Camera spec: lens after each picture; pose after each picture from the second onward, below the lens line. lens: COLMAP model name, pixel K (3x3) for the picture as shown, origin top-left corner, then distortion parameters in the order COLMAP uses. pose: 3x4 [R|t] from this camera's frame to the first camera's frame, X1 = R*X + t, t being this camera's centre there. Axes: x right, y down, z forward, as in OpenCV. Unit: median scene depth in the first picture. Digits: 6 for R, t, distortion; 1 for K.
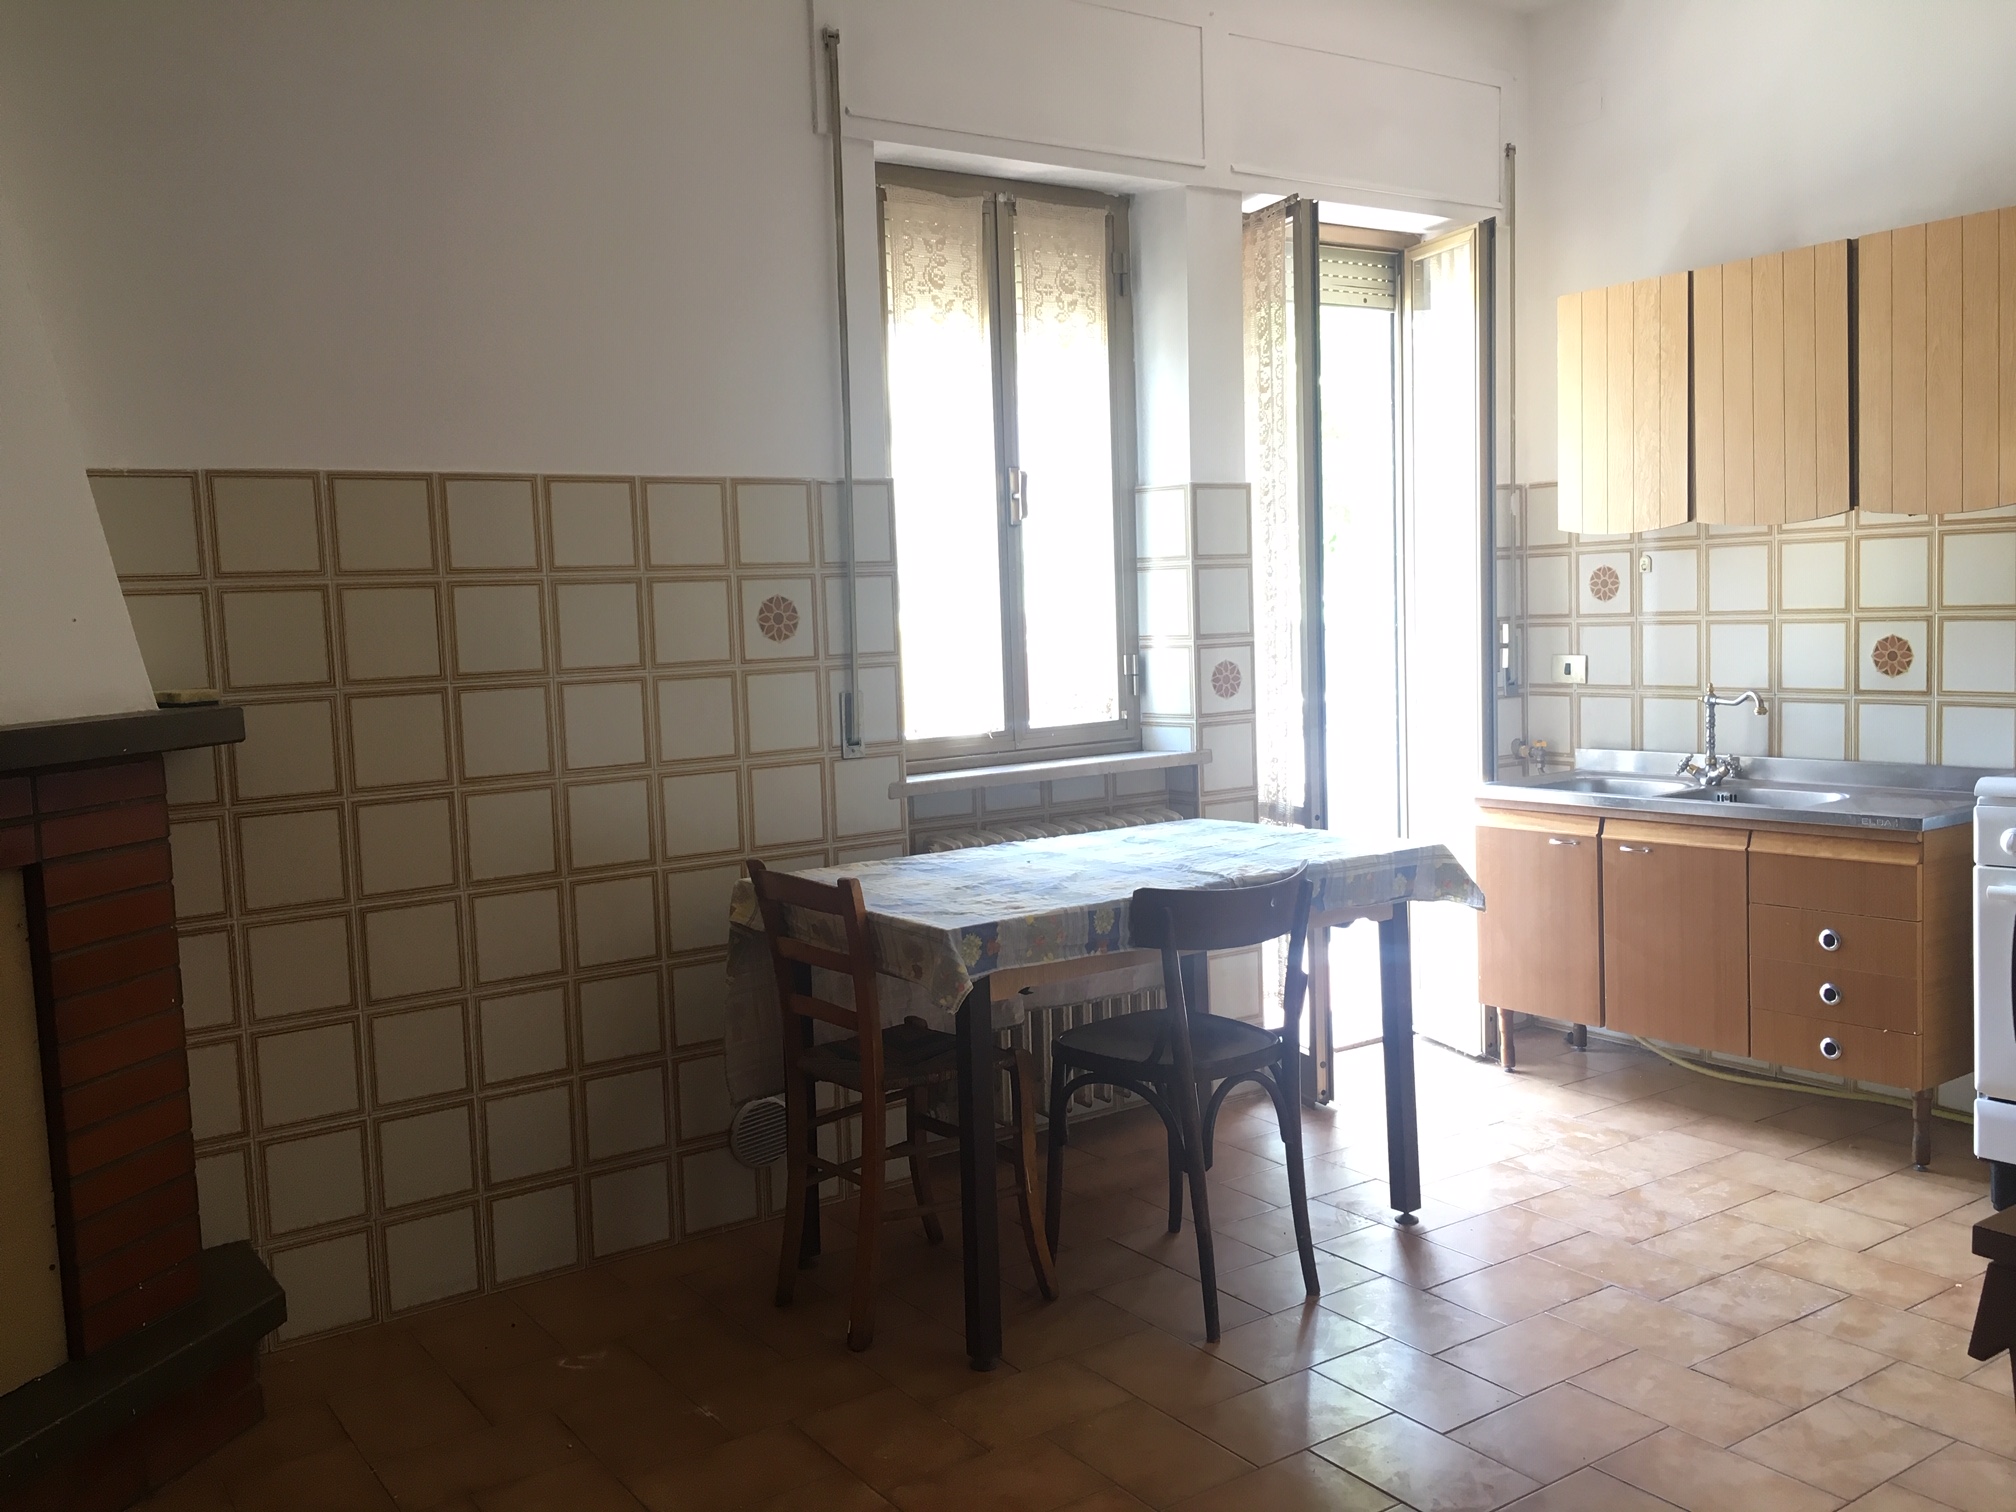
lens RADIAL K [[1729.6, 0, 1005.0], [0, 1729.6, 750.2], [0, 0, 1]] dist [0.058961, -0.065296]
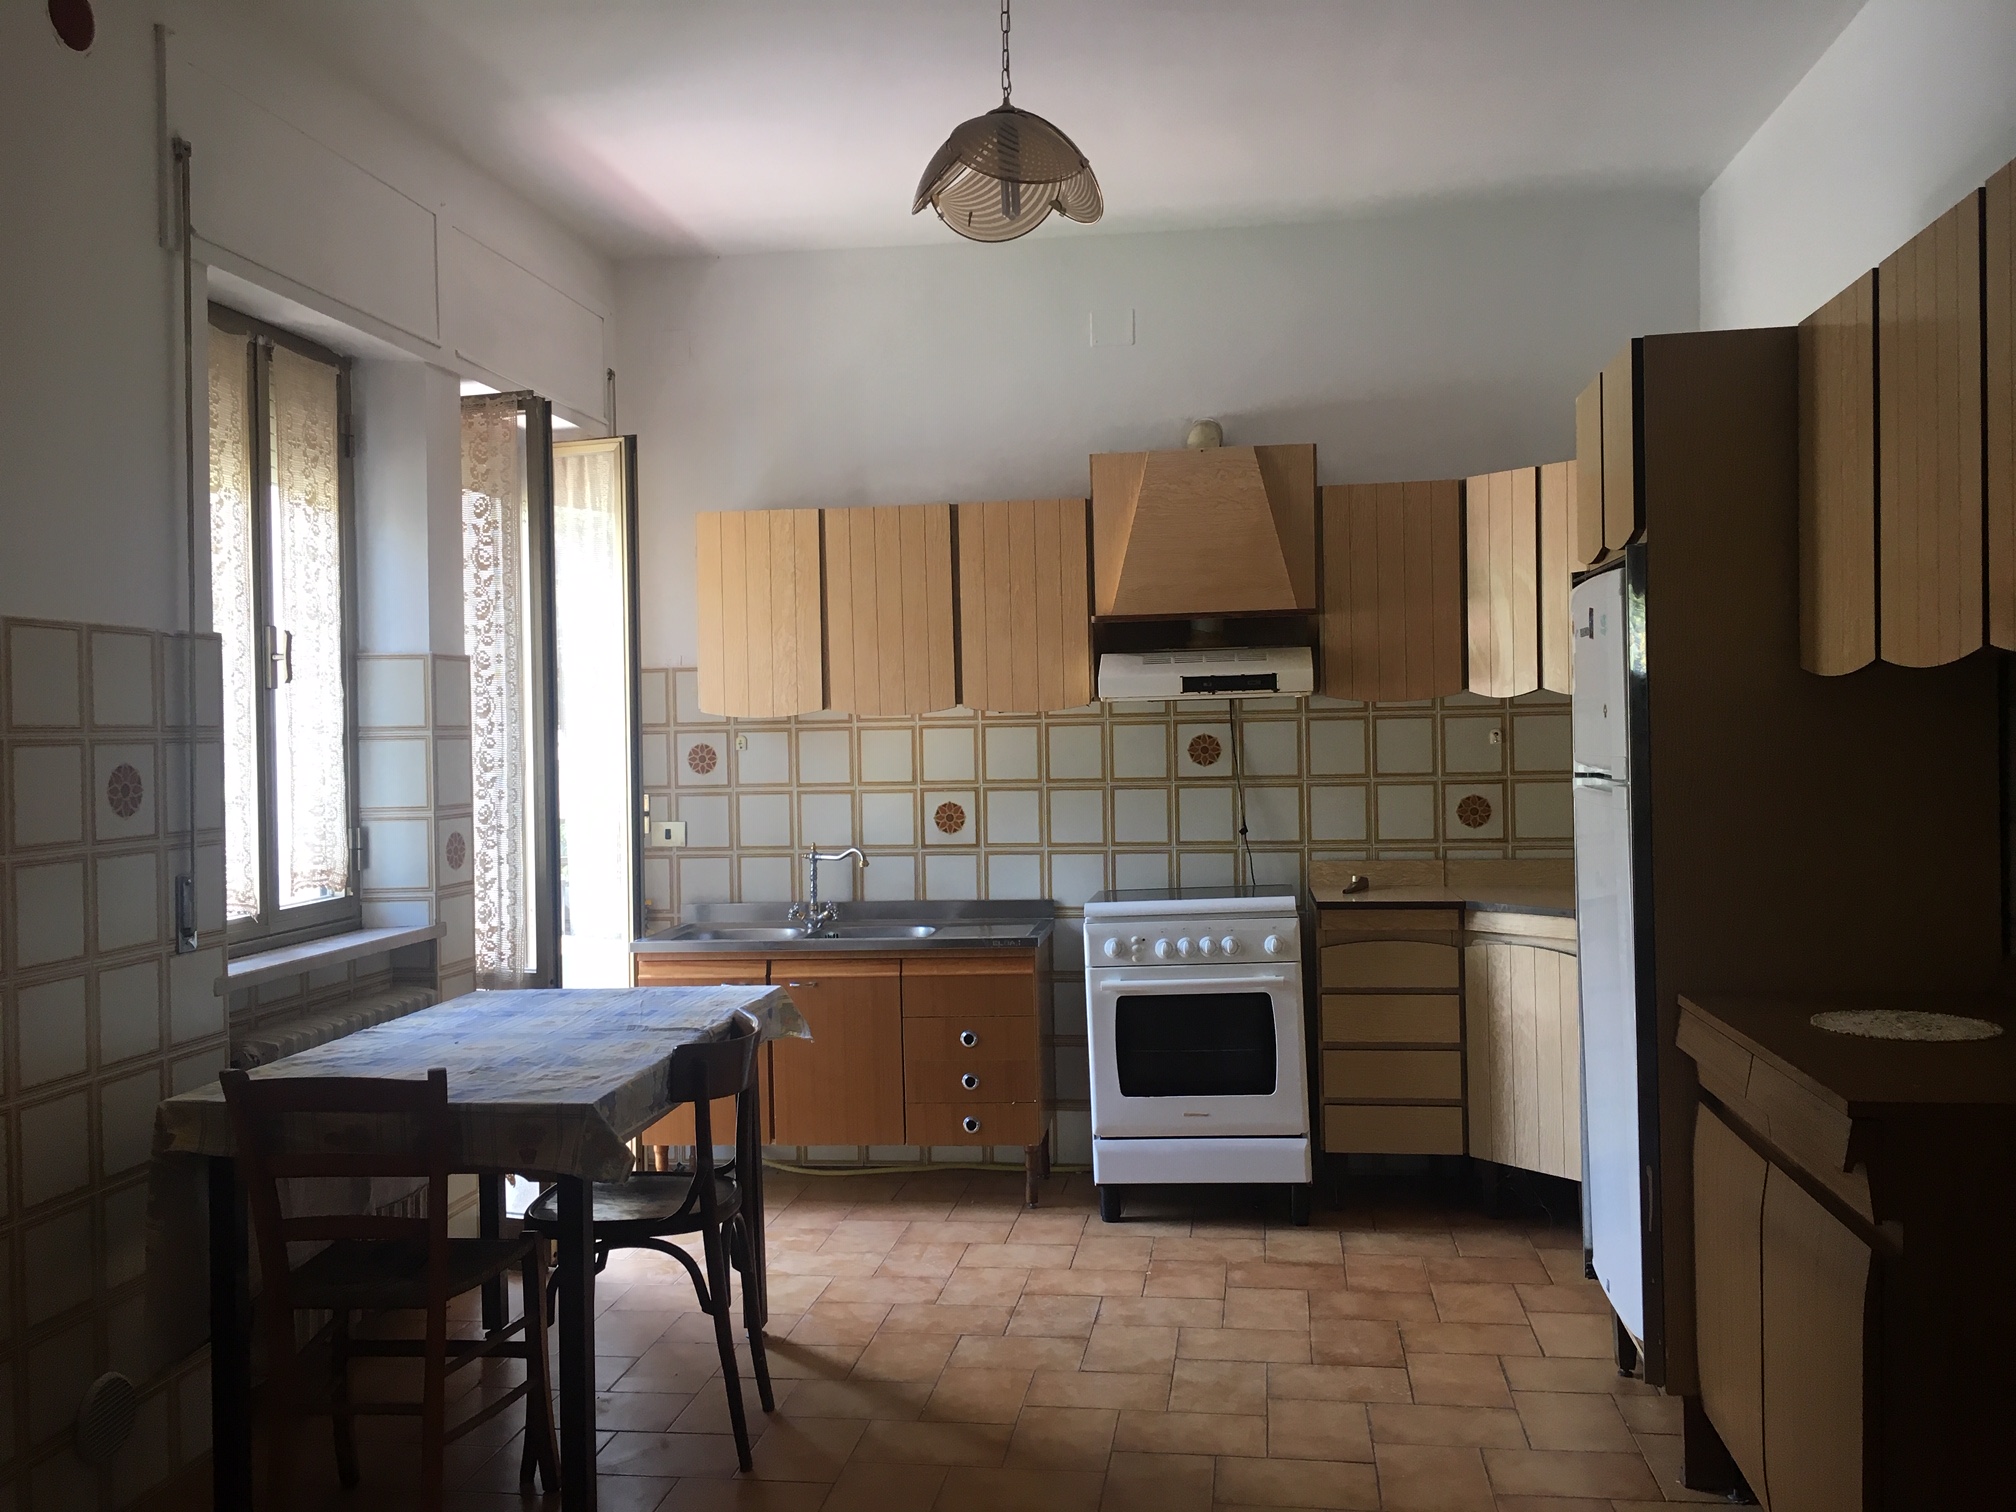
lens RADIAL K [[1729.6, 0, 1008.9], [0, 1729.6, 750.7], [0, 0, 1]] dist [0.058961, -0.065296]
pose [[0.676805, 0.014485, 0.736020, -0.411971], [0.057560, 0.995704, -0.072525, -0.007592], [-0.733909, 0.091451, 0.673064, 0.094100]]
